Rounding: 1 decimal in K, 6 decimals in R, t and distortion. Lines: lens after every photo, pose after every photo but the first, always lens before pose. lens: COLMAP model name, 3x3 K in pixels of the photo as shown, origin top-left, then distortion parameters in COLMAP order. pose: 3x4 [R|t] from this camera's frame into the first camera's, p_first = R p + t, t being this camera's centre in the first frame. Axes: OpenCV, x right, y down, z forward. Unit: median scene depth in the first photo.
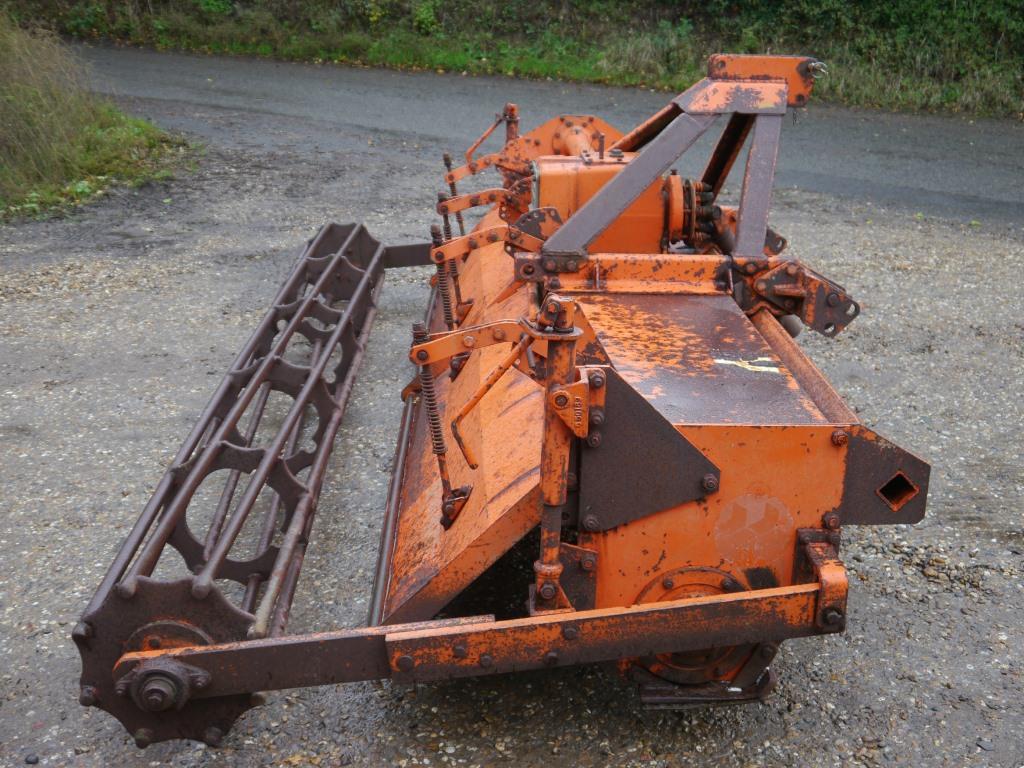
lens RADIAL K [[1264.4, 0, 512.0], [0, 1264.4, 384.0], [0, 0, 1]] dist [-0.040469, 0.045712]
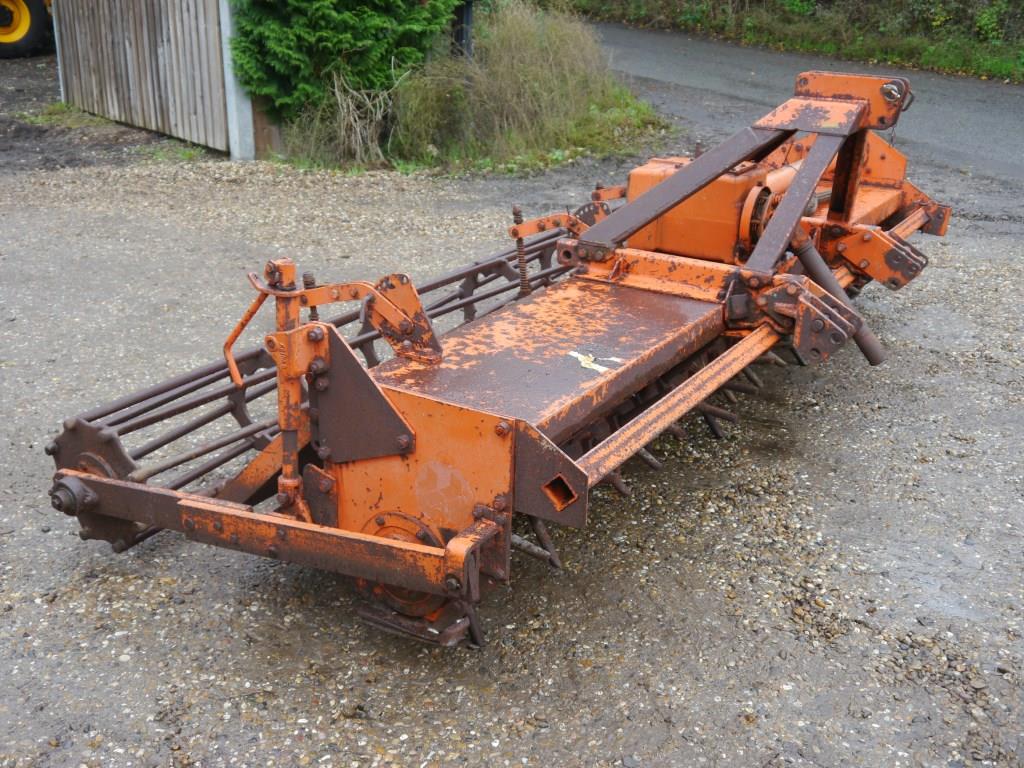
lens RADIAL K [[1121.0, 0, 512.0], [0, 1121.0, 384.0], [0, 0, 1]] dist [0.002089, 0.004499]
pose [[0.835137, 0.196279, -0.513829, 0.507691], [-0.178063, 0.980335, 0.085071, -0.052911], [0.520422, 0.020448, 0.853664, 0.120286]]
